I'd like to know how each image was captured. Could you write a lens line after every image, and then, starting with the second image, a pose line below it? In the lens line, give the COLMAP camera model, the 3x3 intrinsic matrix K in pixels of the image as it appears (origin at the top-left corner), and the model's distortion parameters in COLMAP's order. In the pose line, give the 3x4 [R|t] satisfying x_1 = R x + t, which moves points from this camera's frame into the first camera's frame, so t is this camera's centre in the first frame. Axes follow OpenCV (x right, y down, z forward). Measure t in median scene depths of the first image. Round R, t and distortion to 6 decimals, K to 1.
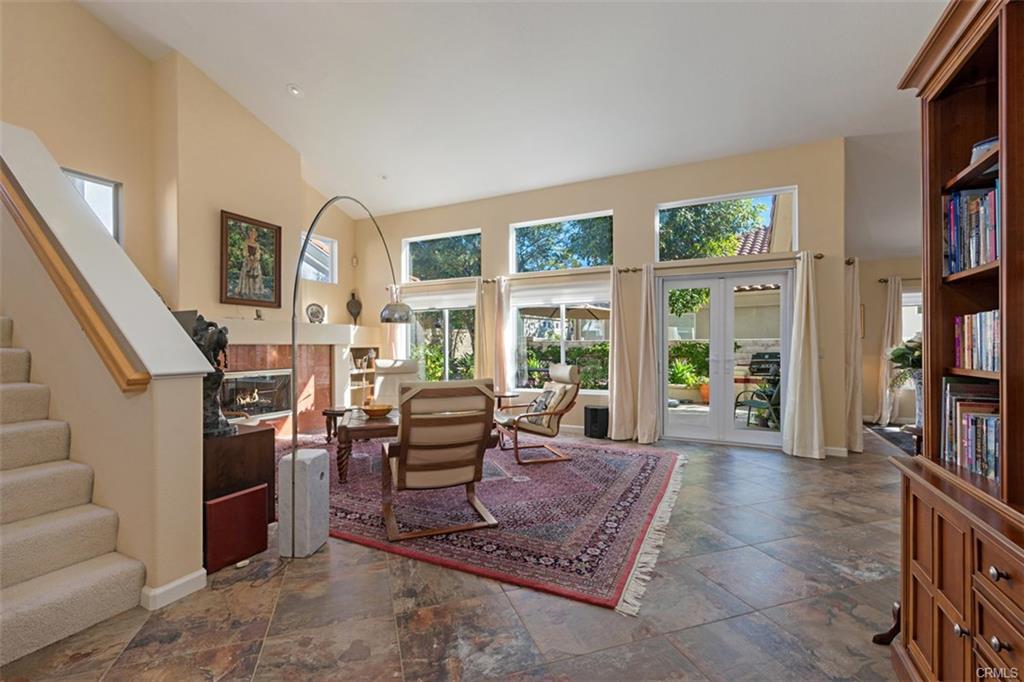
lens RADIAL K [[441.3, 0, 509.8], [0, 441.3, 342.2], [0, 0, 1]] dist [-0.000689, -0.000367]
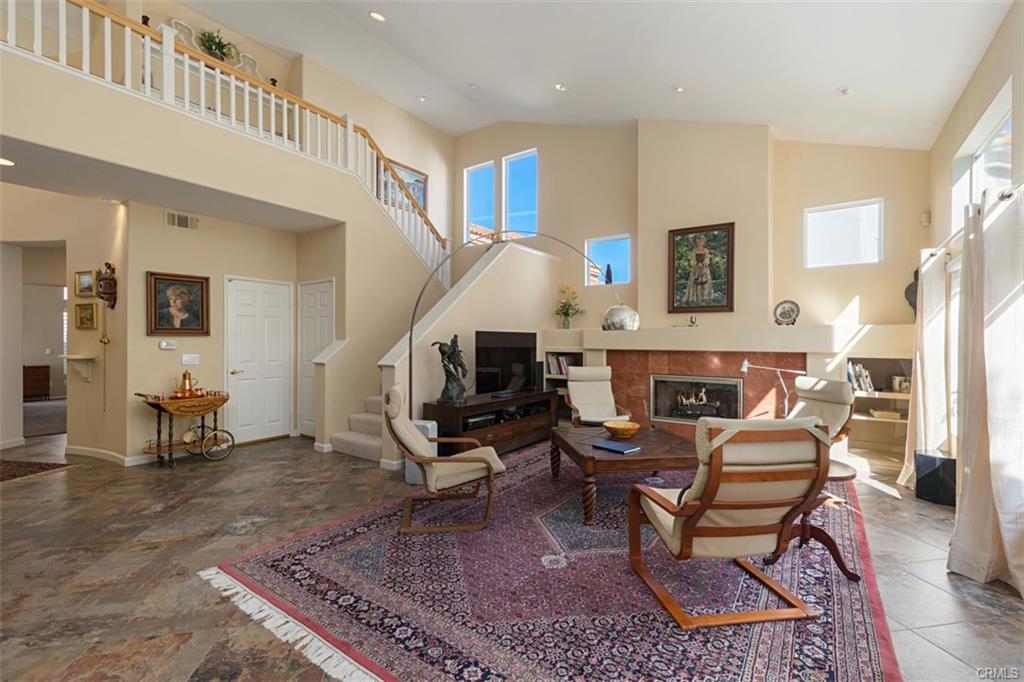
lens RADIAL K [[441.3, 0, 509.8], [0, 441.3, 342.2], [0, 0, 1]] dist [-0.000689, -0.000367]
pose [[-0.154927, 0.005161, -0.987912, 0.505514], [0.000169, 0.999986, 0.005198, -0.019956], [0.987926, 0.000638, -0.154925, 0.753320]]
